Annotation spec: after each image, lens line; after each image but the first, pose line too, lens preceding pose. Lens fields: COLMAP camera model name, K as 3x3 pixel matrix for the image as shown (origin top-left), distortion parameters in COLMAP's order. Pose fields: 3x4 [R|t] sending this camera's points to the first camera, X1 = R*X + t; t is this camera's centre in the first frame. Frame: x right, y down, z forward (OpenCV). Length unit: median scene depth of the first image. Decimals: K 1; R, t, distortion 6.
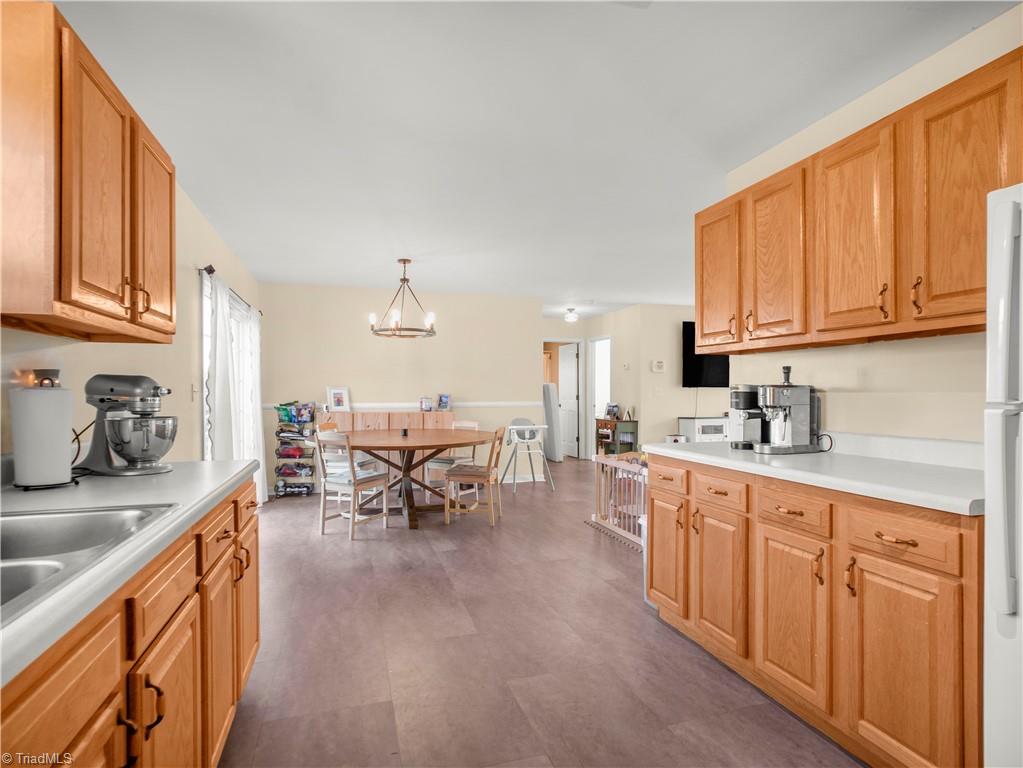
lens RADIAL K [[547.7, 0, 511.5], [0, 547.7, 384.0], [0, 0, 1]] dist [-0.019714, 0.000441]
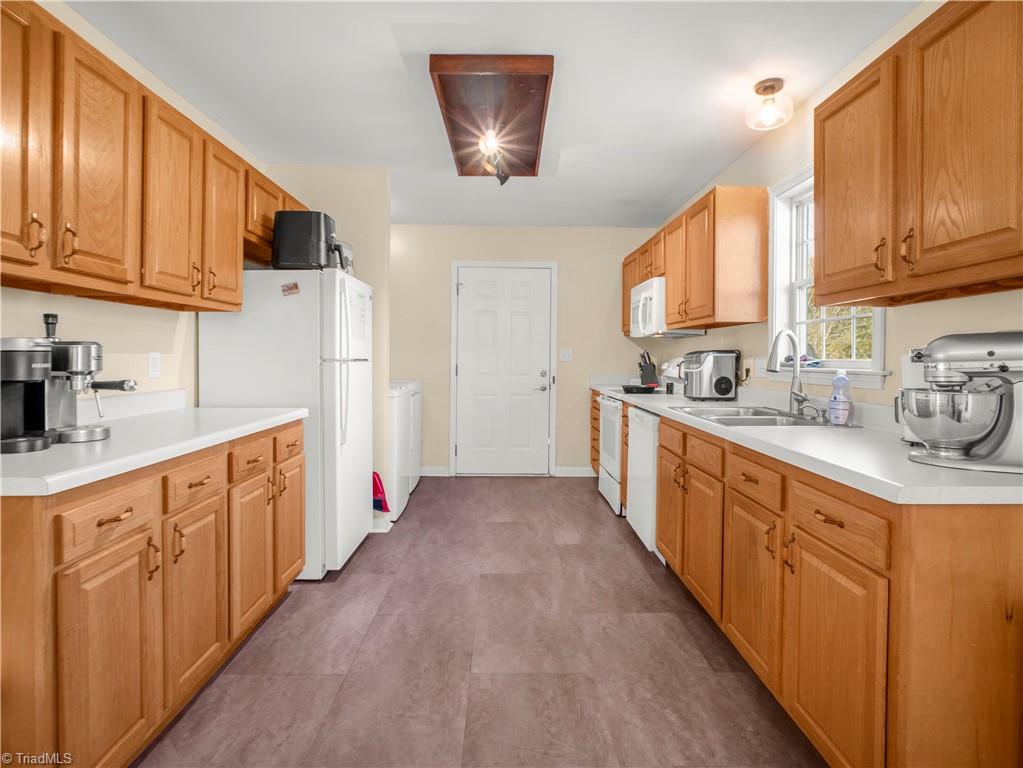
lens RADIAL K [[547.7, 0, 511.5], [0, 547.7, 384.0], [0, 0, 1]] dist [-0.019714, 0.000441]
pose [[-0.962410, -0.017767, 0.271021, -0.271580], [-0.008678, 0.999360, 0.034696, 0.031079], [-0.271464, 0.031040, -0.961948, 1.762580]]
